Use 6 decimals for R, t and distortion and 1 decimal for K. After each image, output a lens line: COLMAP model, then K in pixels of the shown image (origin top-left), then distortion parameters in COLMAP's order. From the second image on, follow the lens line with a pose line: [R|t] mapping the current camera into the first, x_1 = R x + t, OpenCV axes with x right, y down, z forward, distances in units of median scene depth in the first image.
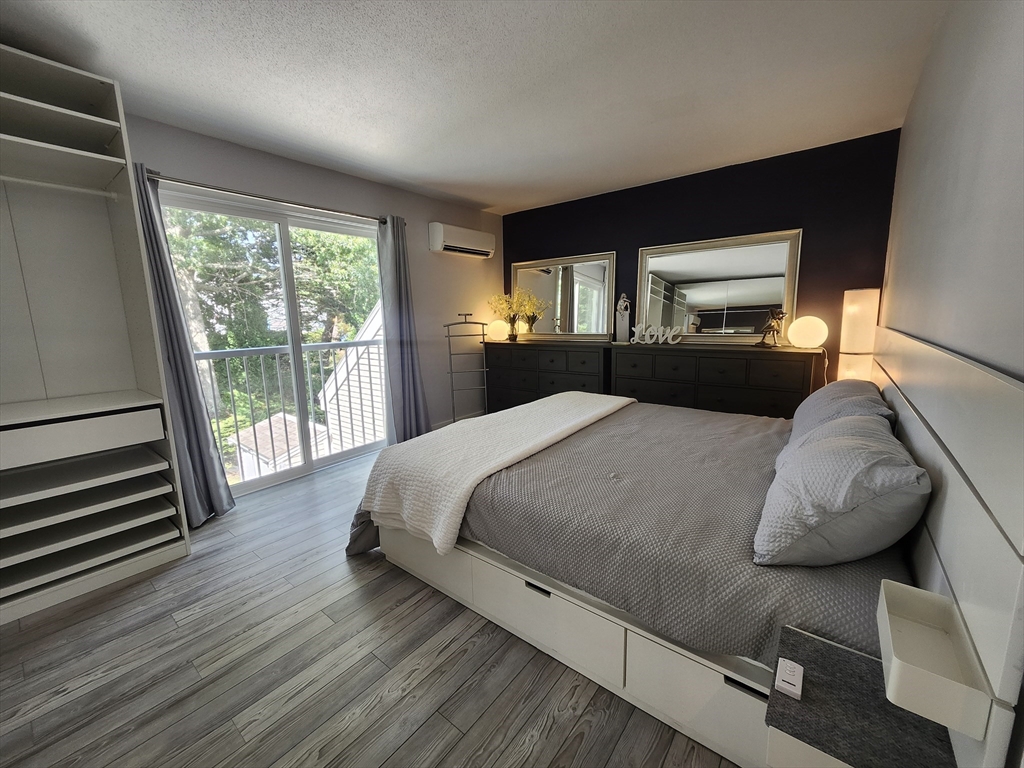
lens RADIAL K [[404.5, 0, 518.3], [0, 404.5, 377.9], [0, 0, 1]] dist [0.001303, -0.001746]
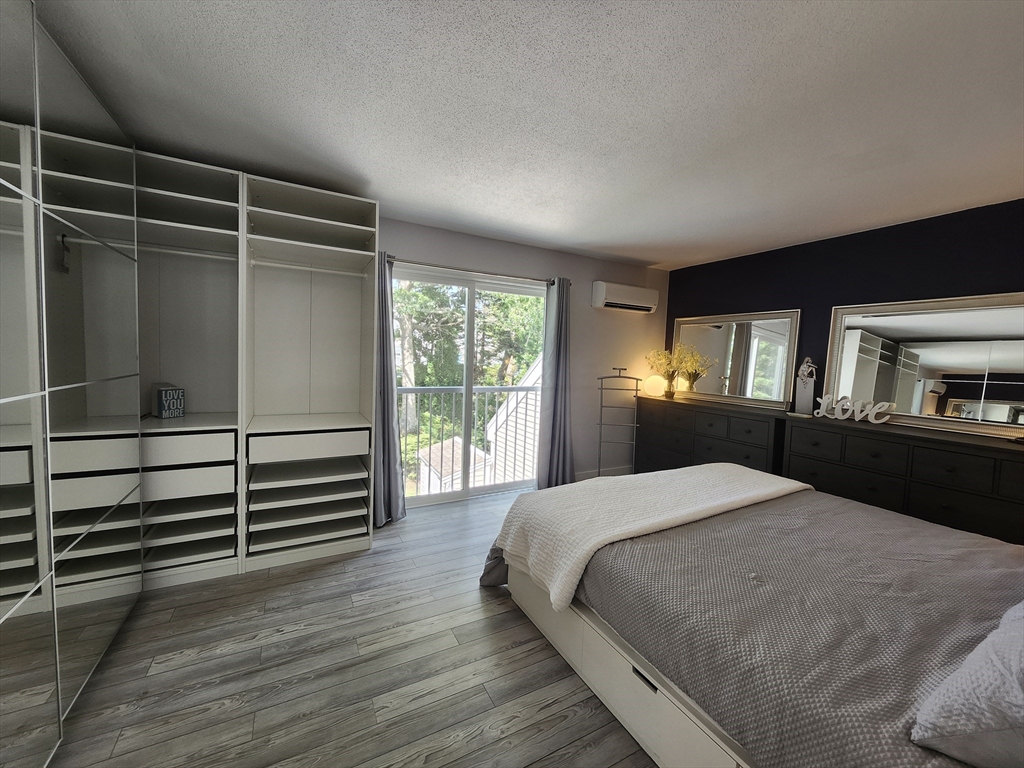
lens RADIAL K [[404.5, 0, 516.9], [0, 404.5, 377.2], [0, 0, 1]] dist [0.001303, -0.001746]
pose [[0.915513, 0.075891, -0.395066, 0.044675], [-0.116223, 0.990065, -0.079143, -0.033103], [0.385134, 0.118372, 0.915237, -0.031619]]
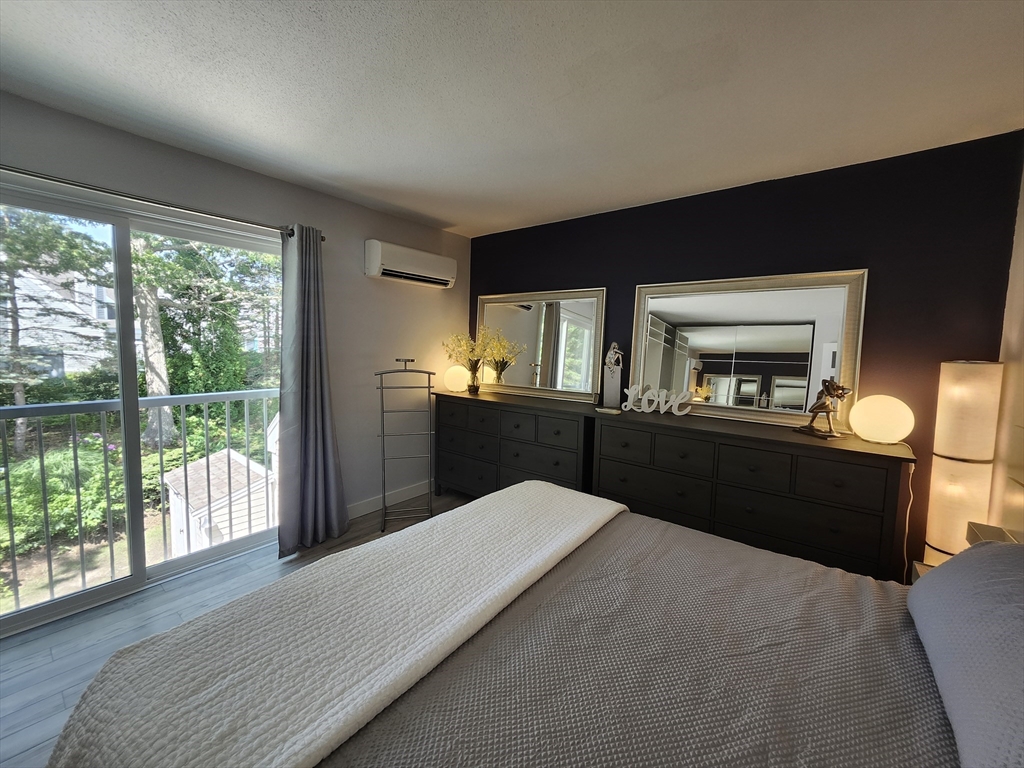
lens RADIAL K [[404.5, 0, 517.8], [0, 404.5, 375.3], [0, 0, 1]] dist [0.001303, -0.001746]
pose [[0.998893, 0.046857, 0.004165, 0.099412], [-0.046388, 0.995849, -0.078317, -0.101708], [-0.007818, 0.078037, 0.996920, 0.317484]]
